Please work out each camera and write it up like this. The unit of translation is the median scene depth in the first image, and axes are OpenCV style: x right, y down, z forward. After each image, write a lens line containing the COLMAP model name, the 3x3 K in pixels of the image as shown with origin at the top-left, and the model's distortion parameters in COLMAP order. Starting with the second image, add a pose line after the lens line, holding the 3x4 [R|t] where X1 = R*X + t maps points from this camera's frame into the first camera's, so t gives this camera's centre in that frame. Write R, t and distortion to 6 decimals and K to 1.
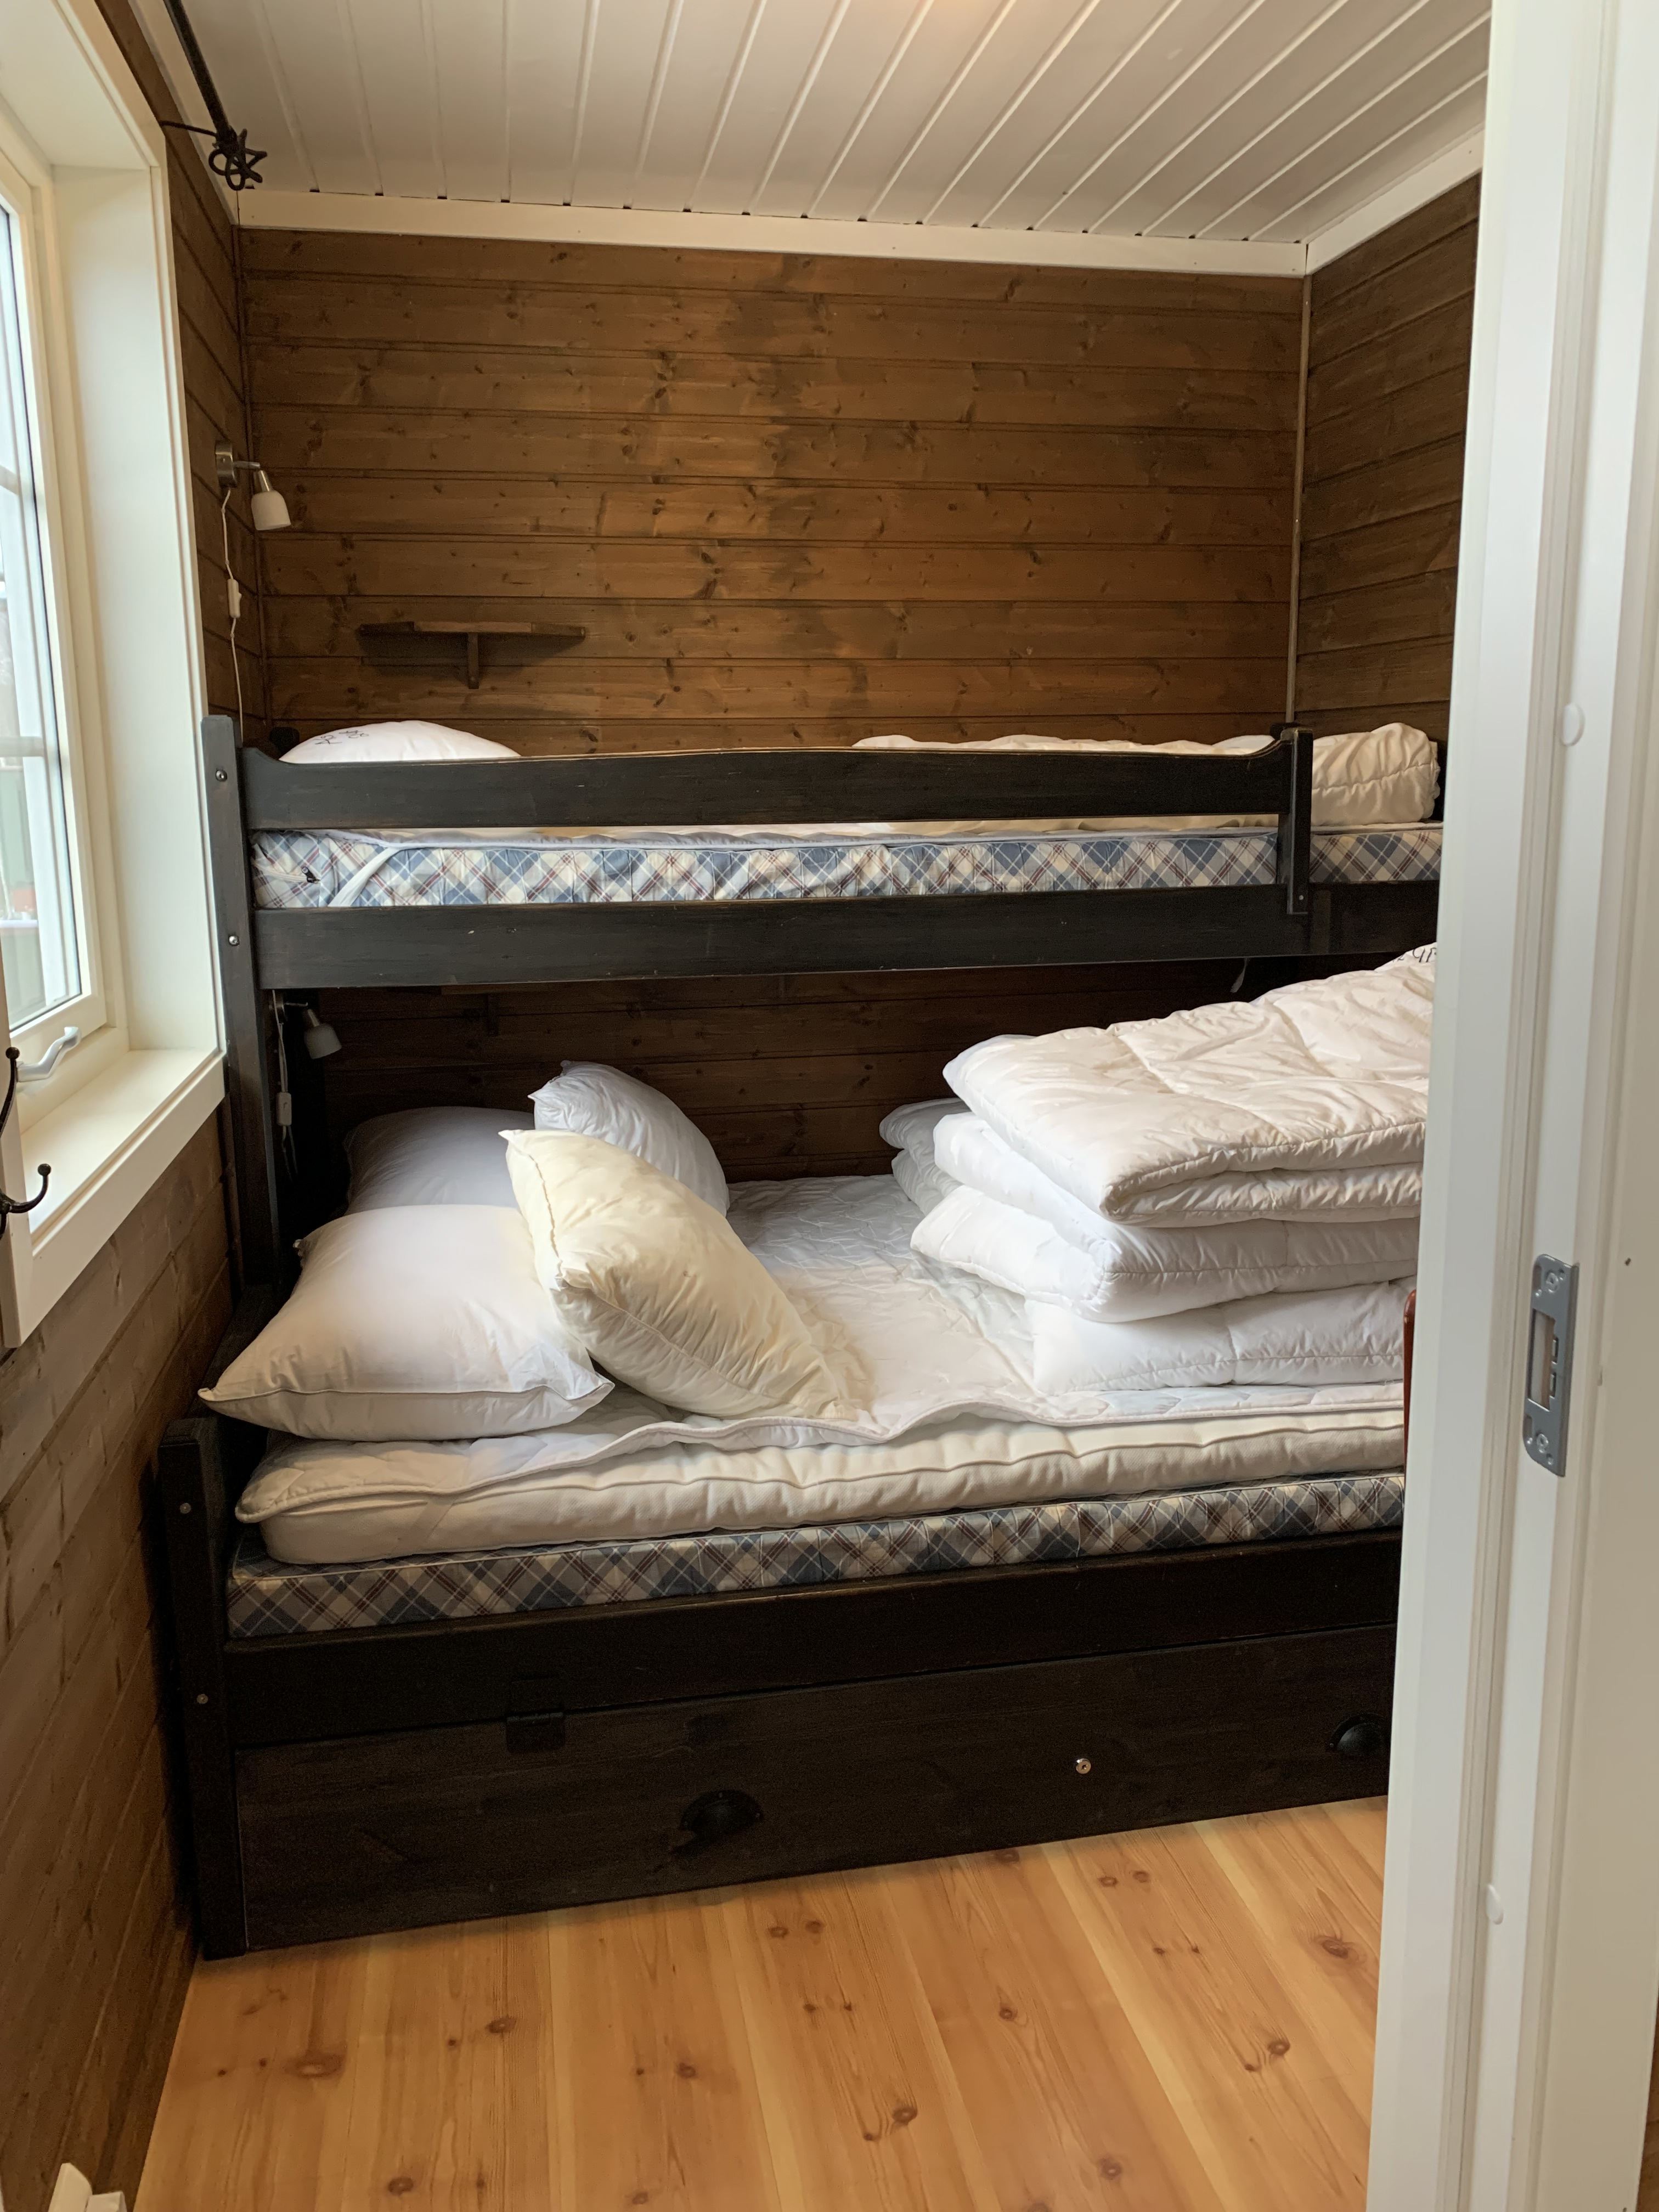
lens RADIAL K [[1694.5, 0, 828.7], [0, 1694.5, 1106.9], [0, 0, 1]] dist [0.009913, -0.004121]
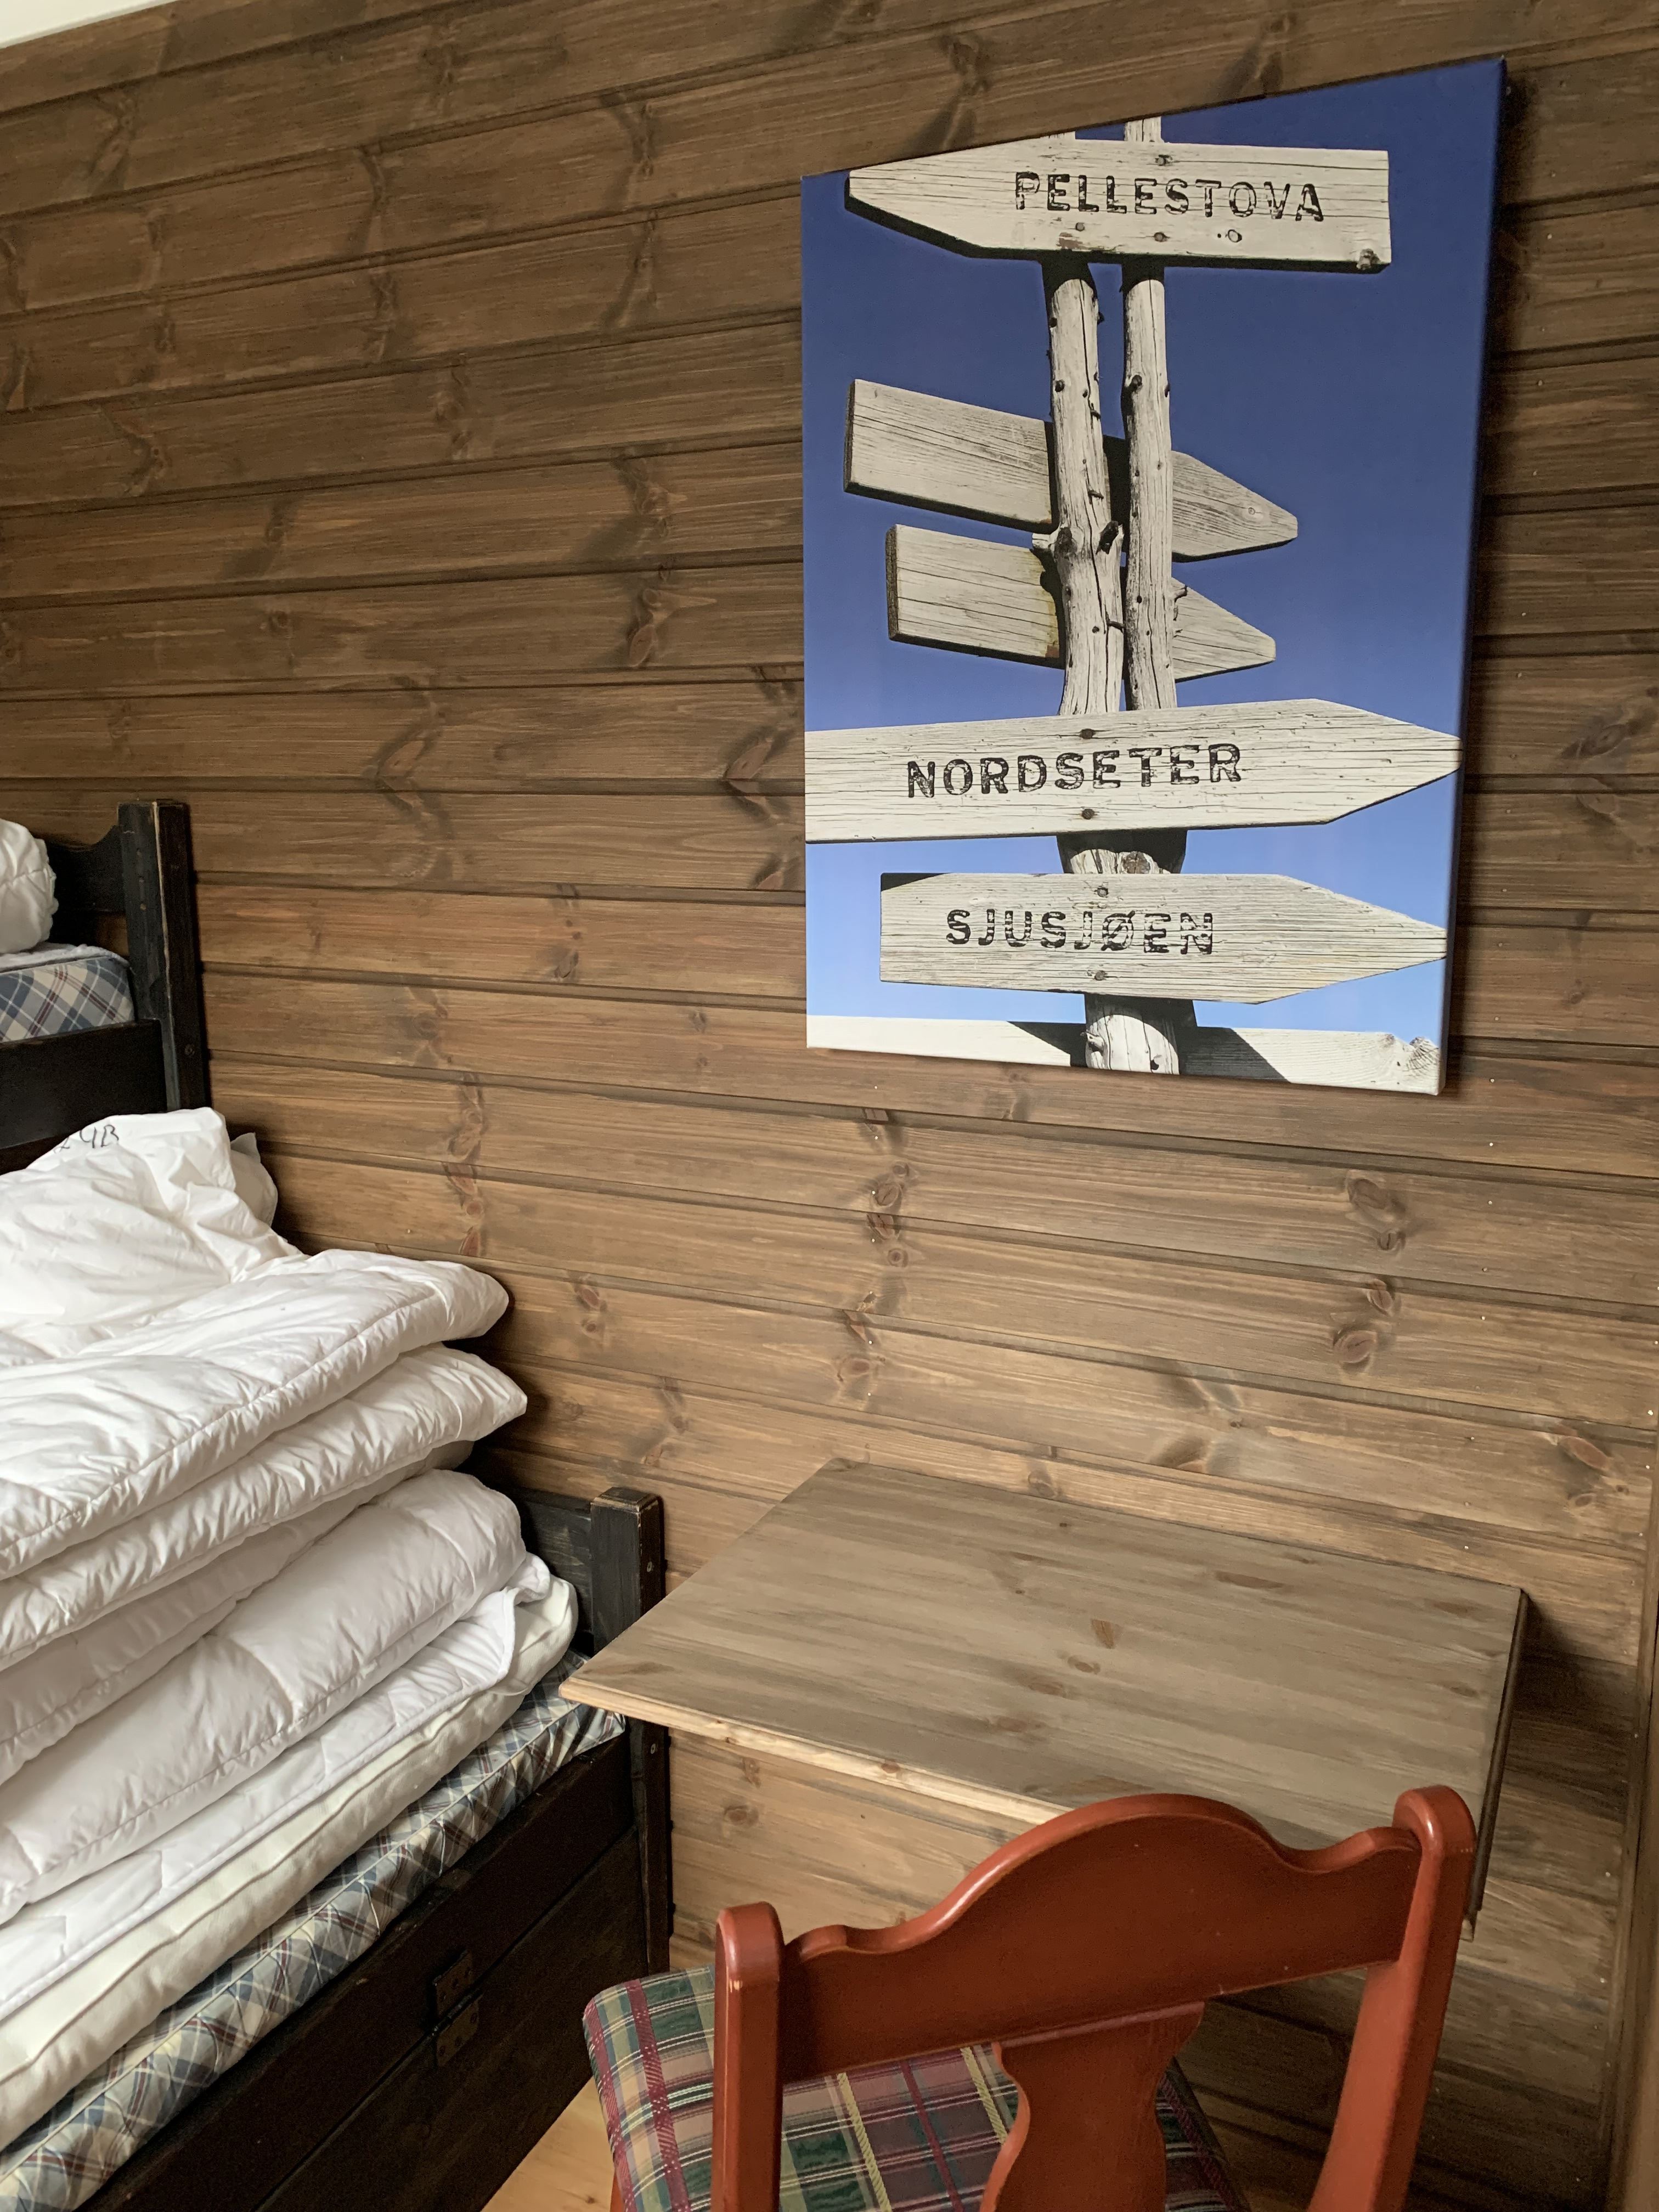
lens RADIAL K [[1694.5, 0, 835.0], [0, 1694.5, 1097.2], [0, 0, 1]] dist [0.009913, -0.004121]
pose [[0.604346, -0.137439, 0.784778, -0.029972], [0.149373, 0.987088, 0.057839, -0.121862], [-0.782594, 0.082270, 0.617072, 0.367428]]
